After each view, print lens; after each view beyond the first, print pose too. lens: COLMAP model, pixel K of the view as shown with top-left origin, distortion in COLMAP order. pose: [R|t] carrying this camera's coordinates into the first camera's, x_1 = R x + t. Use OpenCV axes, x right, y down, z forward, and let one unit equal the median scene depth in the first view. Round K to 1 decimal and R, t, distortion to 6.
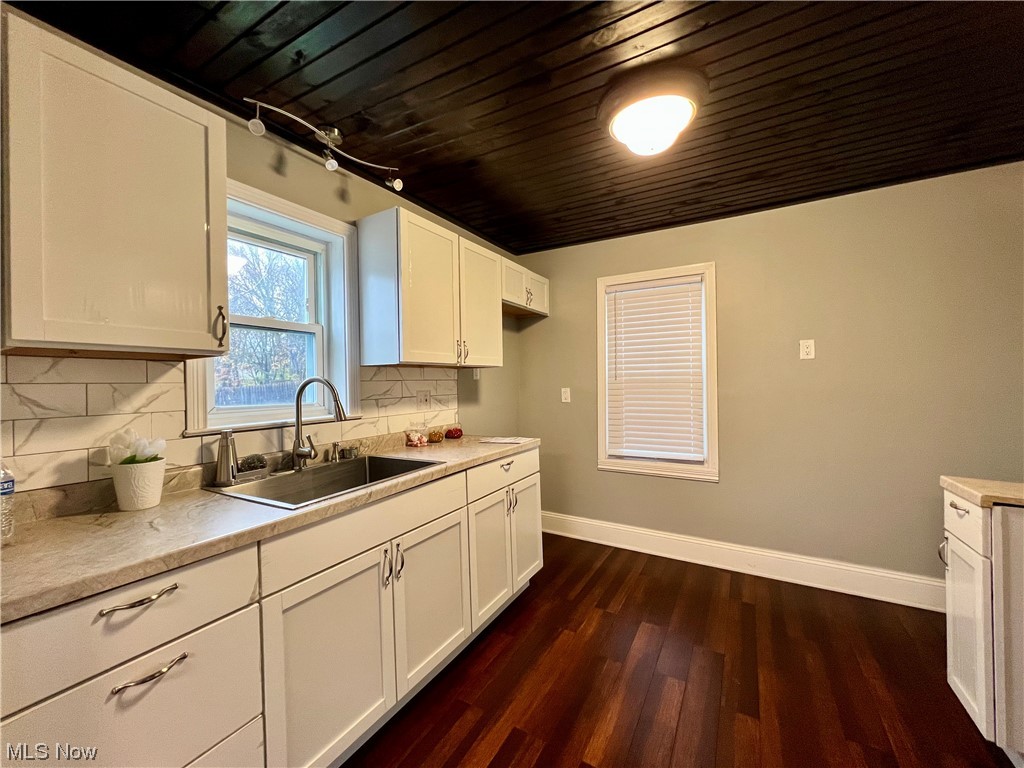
lens RADIAL K [[412.0, 0, 508.0], [0, 412.0, 383.0], [0, 0, 1]] dist [0.001317, 0.000382]
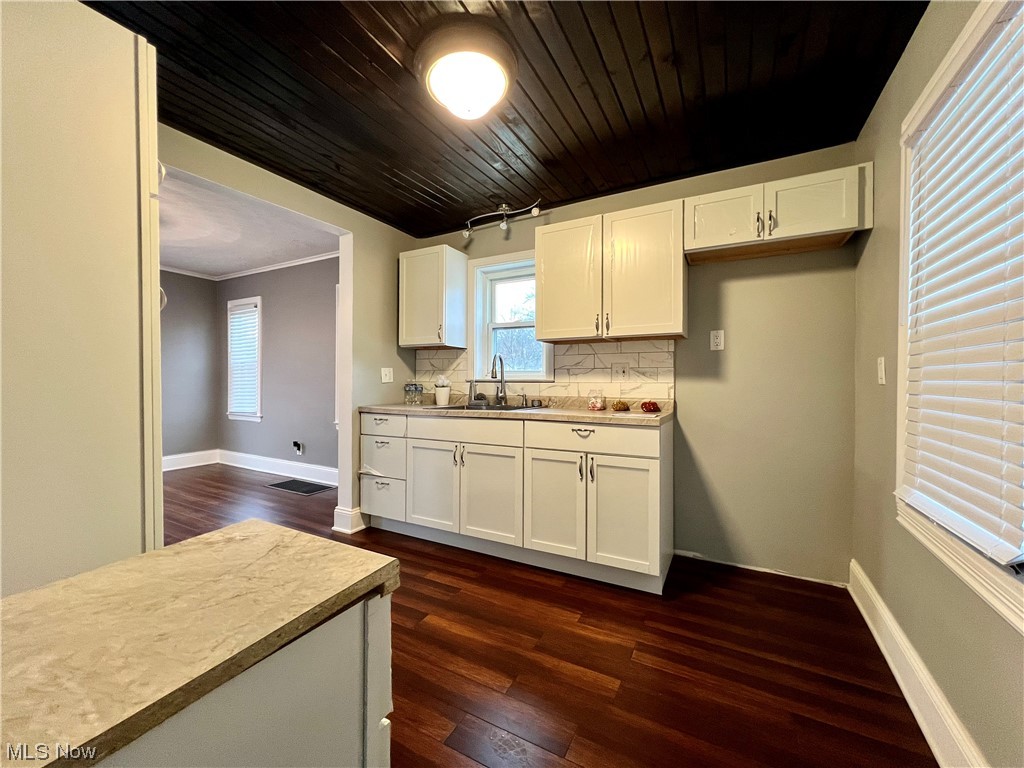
lens RADIAL K [[412.0, 0, 506.4], [0, 412.0, 382.6], [0, 0, 1]] dist [0.001317, 0.000382]
pose [[0.022317, 0.020024, -0.999550, 0.992104], [-0.008030, 0.999771, 0.019849, 0.058602], [0.999719, 0.007584, 0.022473, 0.770209]]
